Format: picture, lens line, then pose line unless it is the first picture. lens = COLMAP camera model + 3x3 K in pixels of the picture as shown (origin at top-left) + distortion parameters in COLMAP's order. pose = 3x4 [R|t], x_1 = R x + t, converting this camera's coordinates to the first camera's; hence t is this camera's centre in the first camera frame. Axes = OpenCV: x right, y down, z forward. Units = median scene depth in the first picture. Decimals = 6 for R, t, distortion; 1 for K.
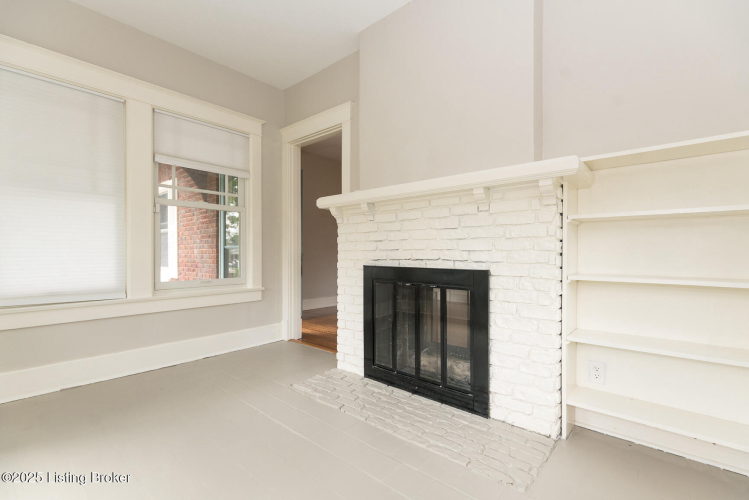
lens RADIAL K [[340.6, 0, 369.7], [0, 340.6, 253.7], [0, 0, 1]] dist [0.002842, 0.000021]
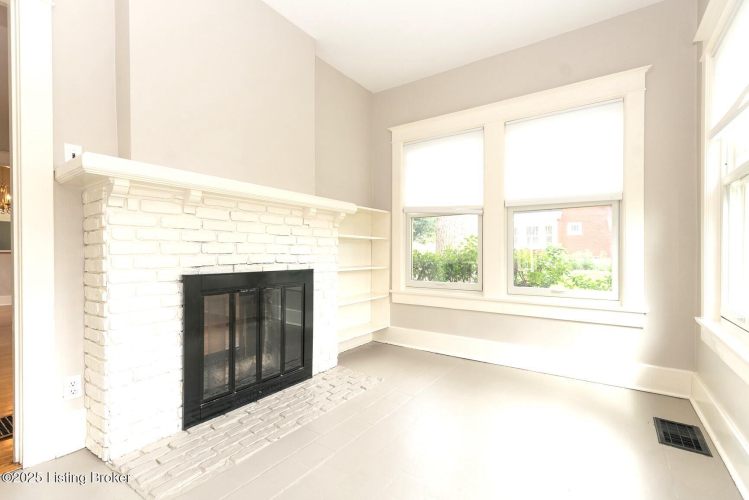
lens RADIAL K [[340.6, 0, 369.7], [0, 340.6, 253.7], [0, 0, 1]] dist [0.002842, 0.000021]
pose [[-0.114501, 0.005858, 0.993406, -0.894191], [0.012093, 0.999917, -0.004502, -0.002447], [-0.993350, 0.011498, -0.114562, 0.795412]]
